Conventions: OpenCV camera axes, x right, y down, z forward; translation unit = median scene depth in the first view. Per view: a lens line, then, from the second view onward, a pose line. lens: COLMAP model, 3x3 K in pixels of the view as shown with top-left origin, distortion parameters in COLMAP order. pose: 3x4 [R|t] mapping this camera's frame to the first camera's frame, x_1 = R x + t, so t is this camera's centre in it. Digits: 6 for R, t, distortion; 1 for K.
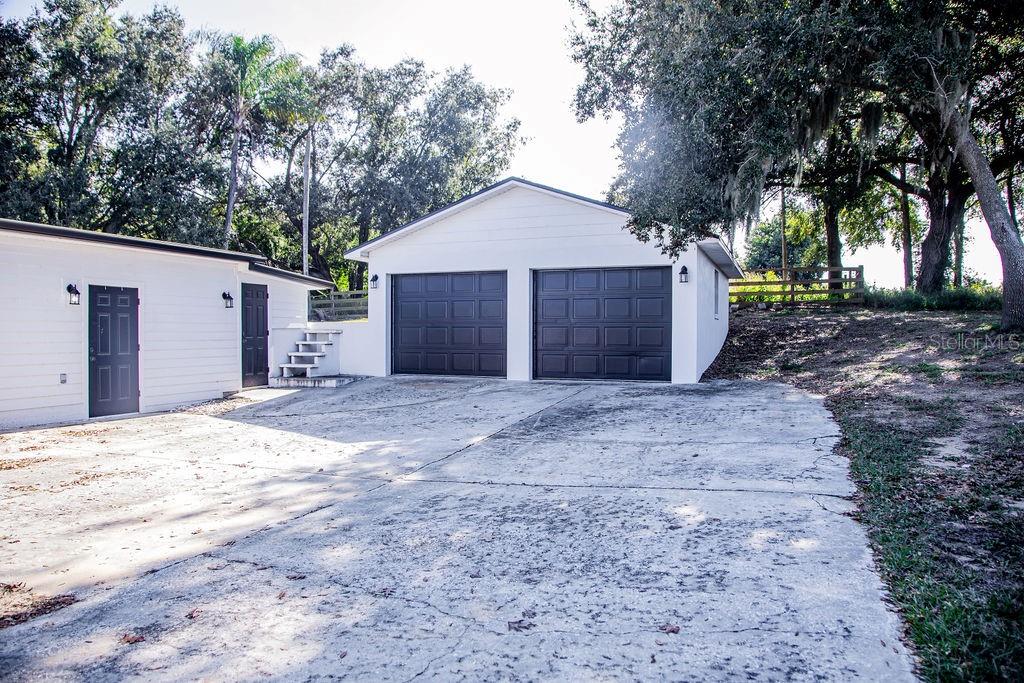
lens RADIAL K [[761.8, 0, 508.0], [0, 761.8, 341.1], [0, 0, 1]] dist [-0.116759, 0.082182]
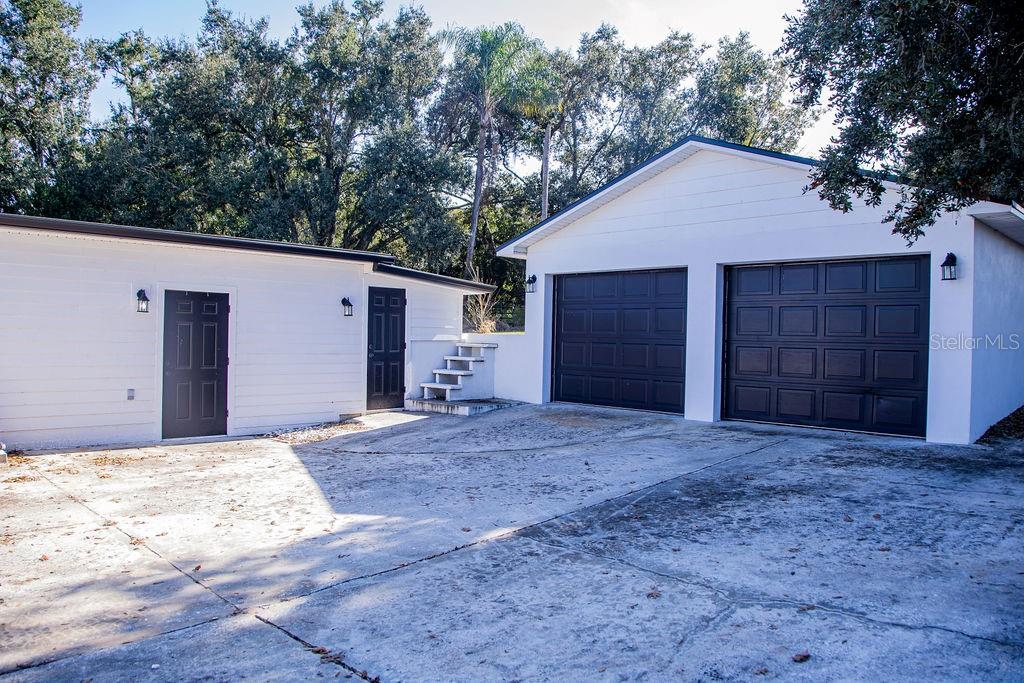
lens RADIAL K [[761.8, 0, 508.0], [0, 761.8, 341.1], [0, 0, 1]] dist [-0.116759, 0.082182]
pose [[0.908206, 0.019370, -0.418075, 0.136687], [-0.022333, 0.999748, -0.002195, -0.016251], [0.417927, 0.011331, 0.908410, 0.265497]]
